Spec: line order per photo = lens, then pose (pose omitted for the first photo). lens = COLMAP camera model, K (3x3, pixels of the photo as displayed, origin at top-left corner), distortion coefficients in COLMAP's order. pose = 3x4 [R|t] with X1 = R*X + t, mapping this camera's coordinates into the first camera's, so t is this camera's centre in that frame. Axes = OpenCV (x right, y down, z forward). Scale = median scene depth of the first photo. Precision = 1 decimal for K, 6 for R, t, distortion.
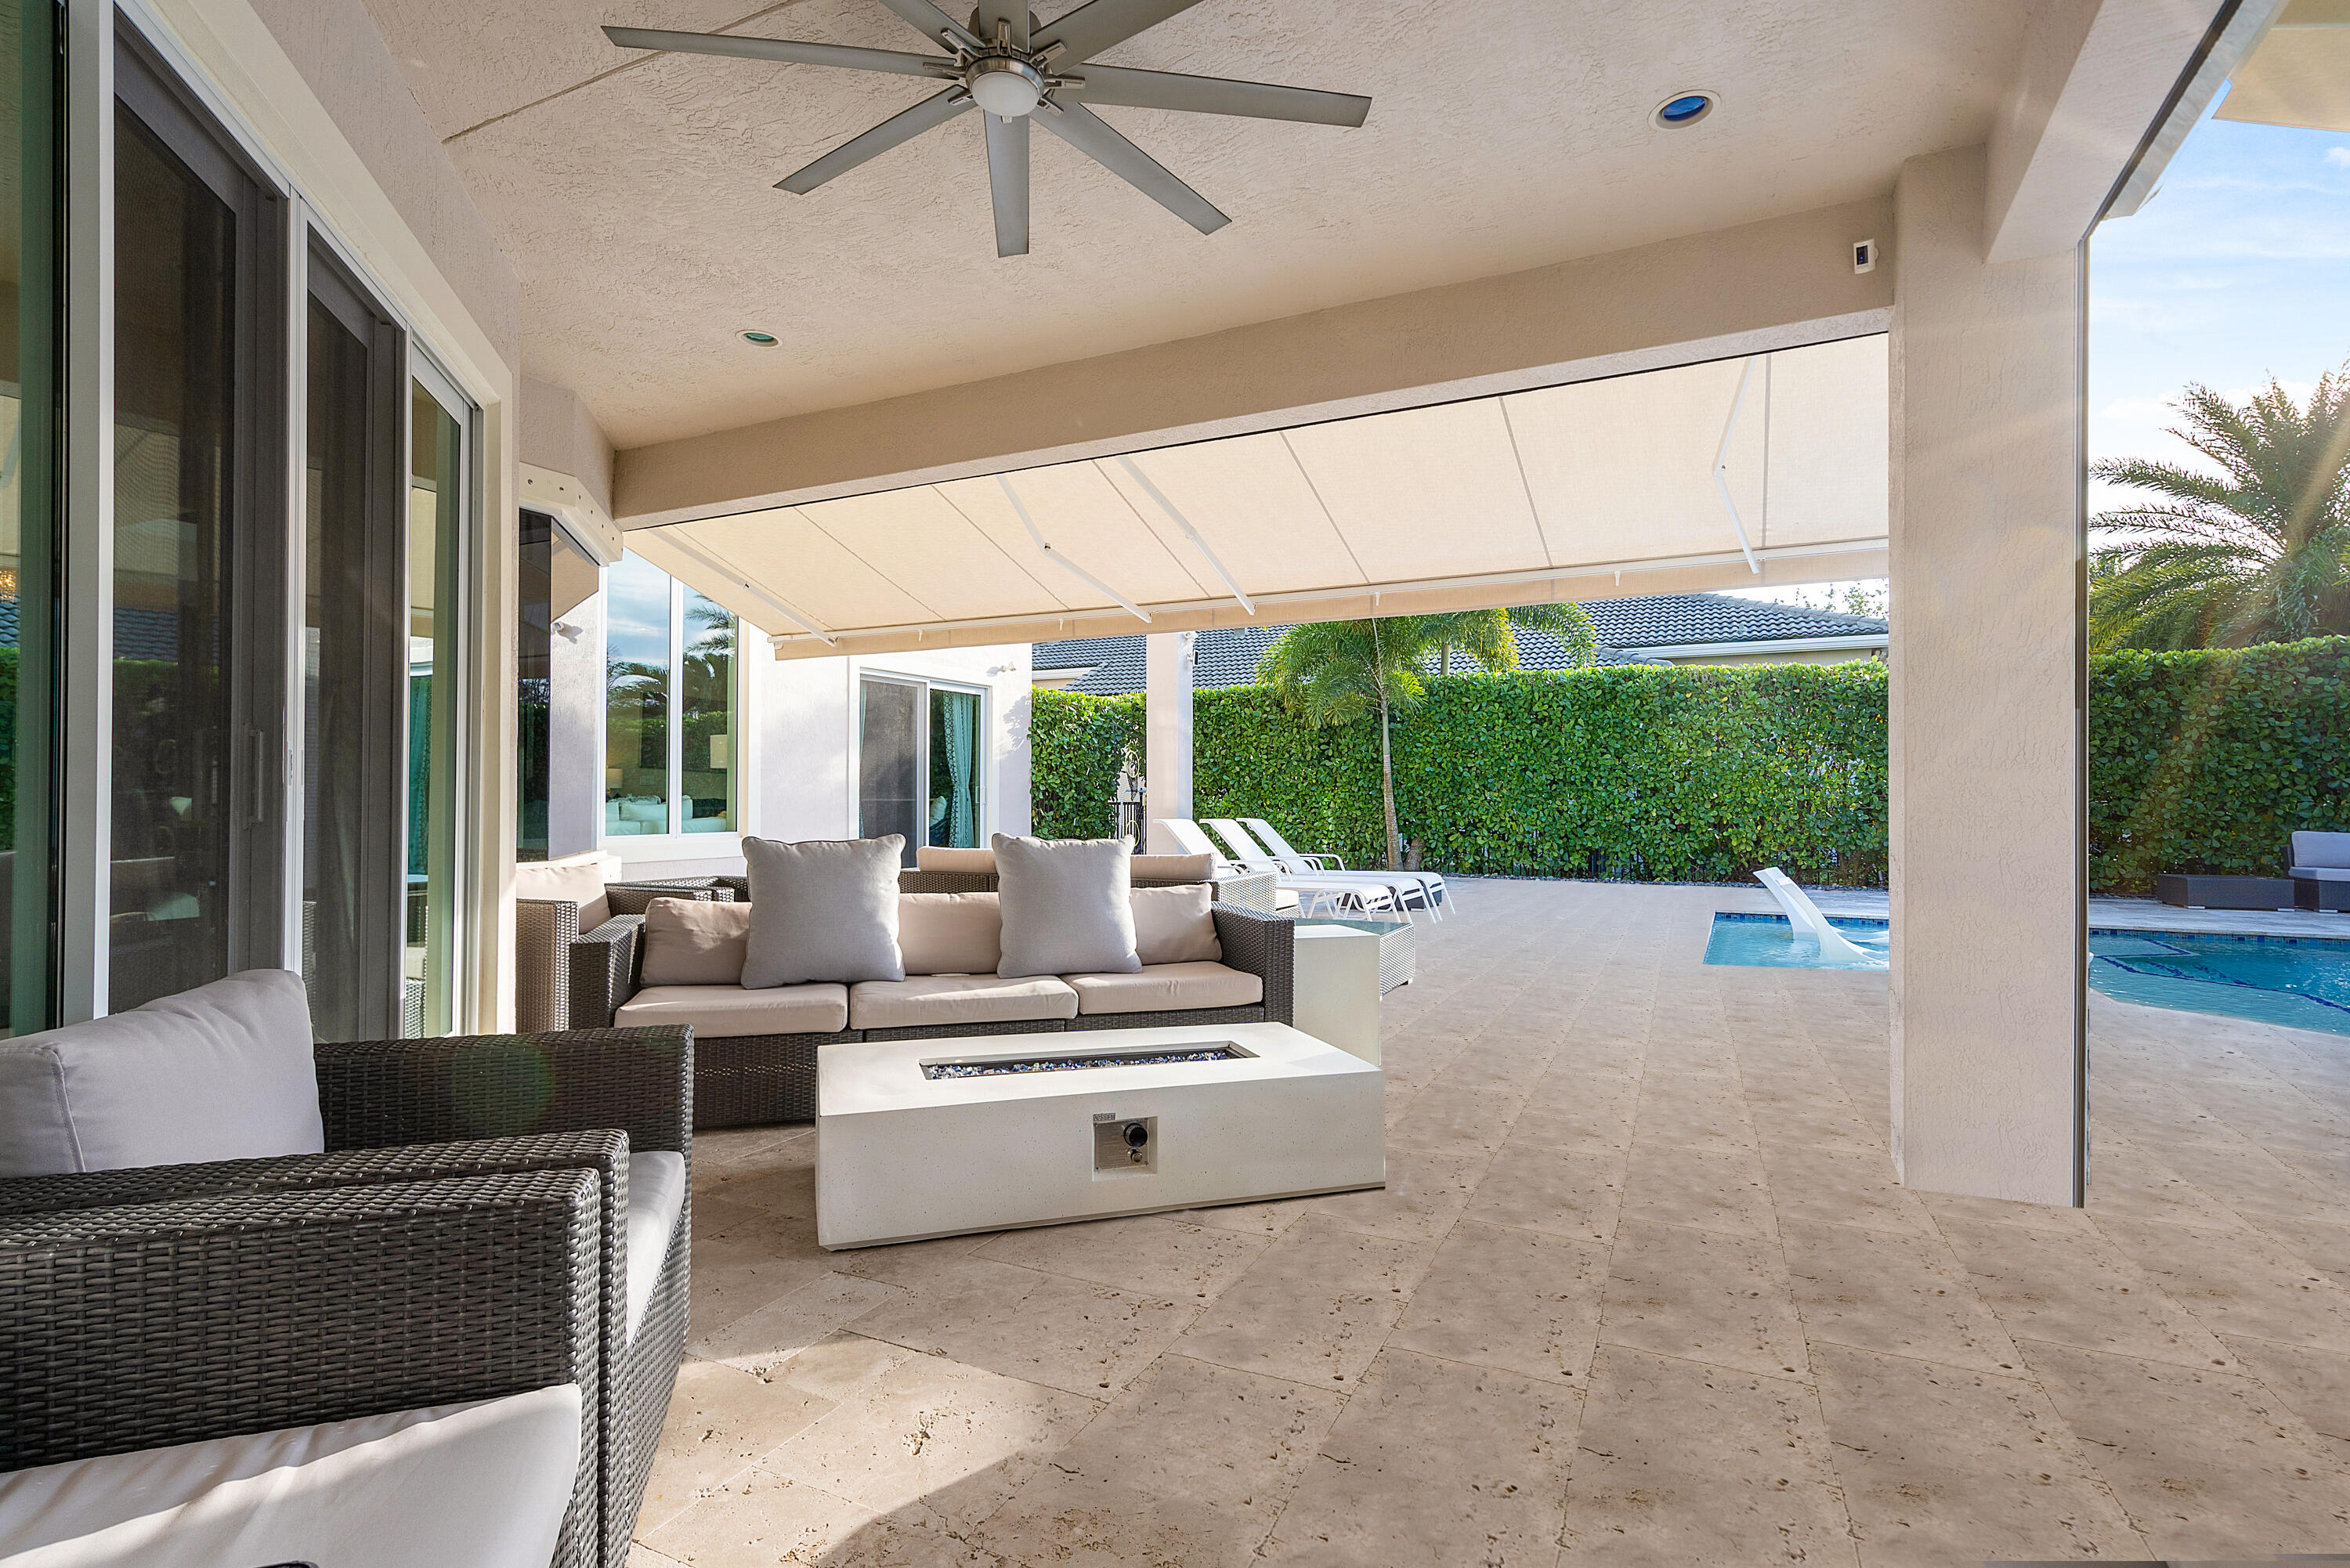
lens RADIAL K [[1084.1, 0, 1175.0], [0, 1084.1, 784.0], [0, 0, 1]] dist [-0.000192, -0.000104]
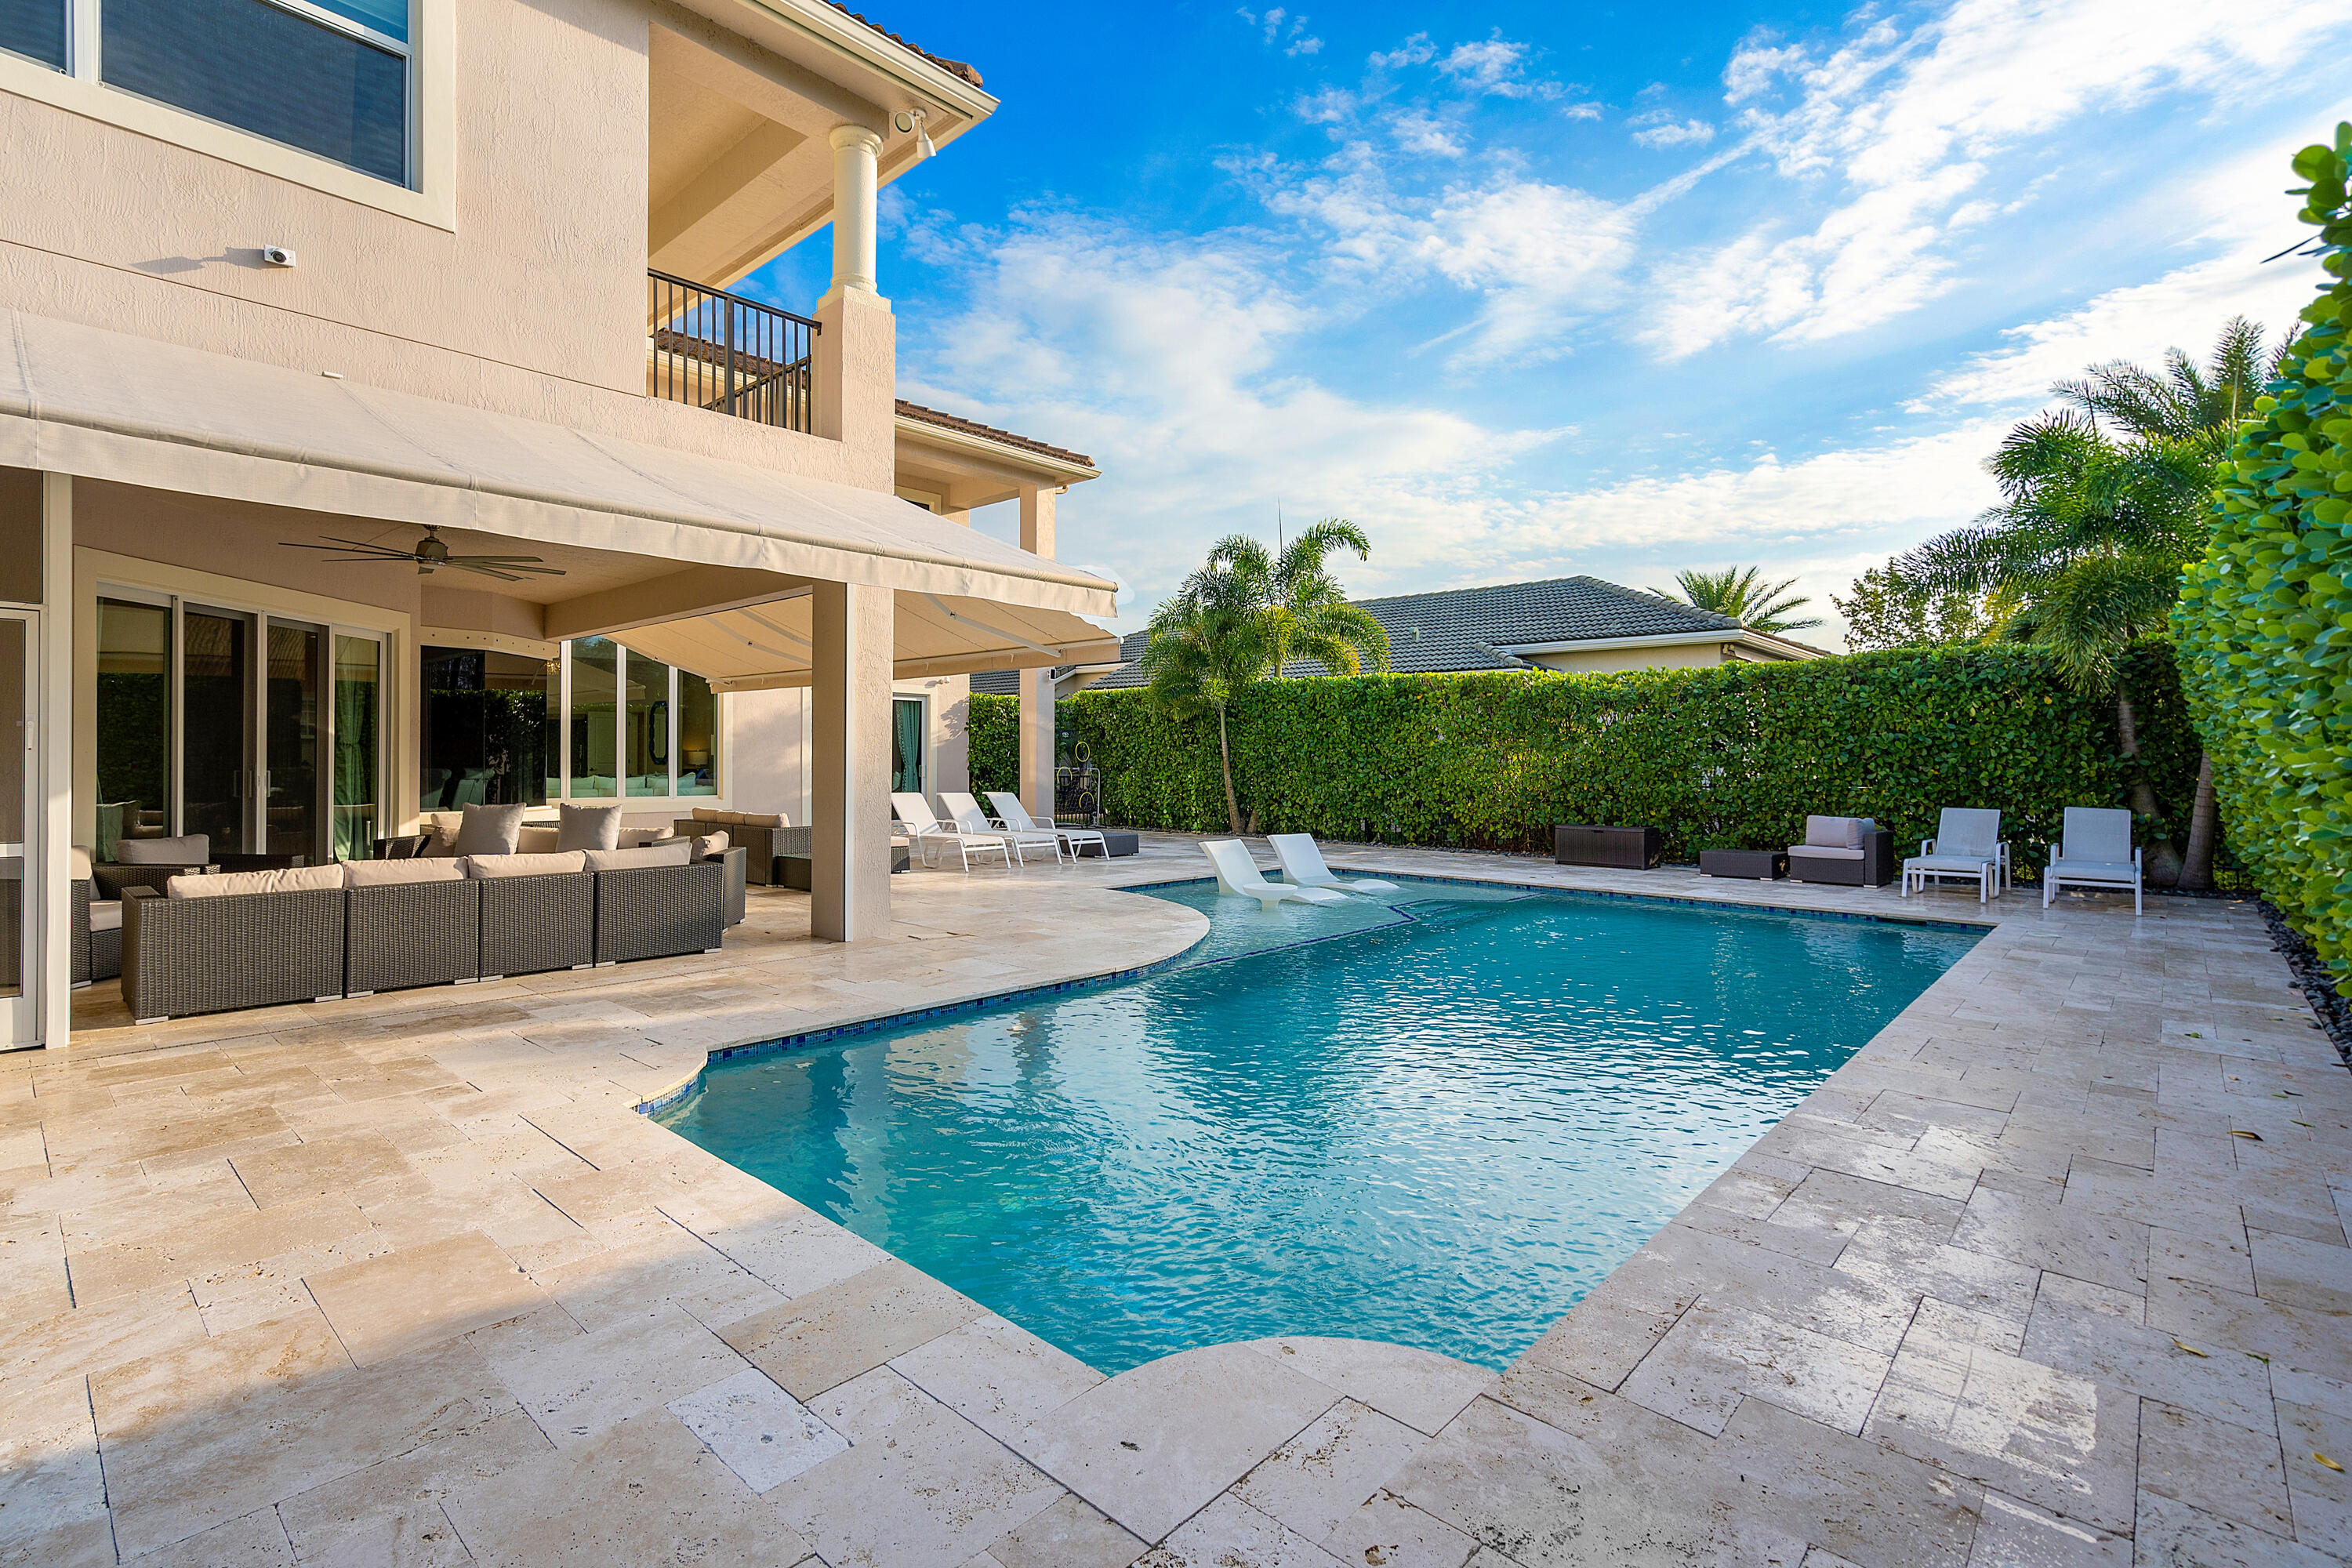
lens RADIAL K [[1085.1, 0, 1176.0], [0, 1085.1, 784.0], [0, 0, 1]] dist [-0.000192, -0.000104]
pose [[0.953319, 0.014897, -0.301598, 0.580256], [-0.005014, 0.999426, 0.033515, -0.022259], [0.301925, -0.030438, 0.952846, -0.273832]]
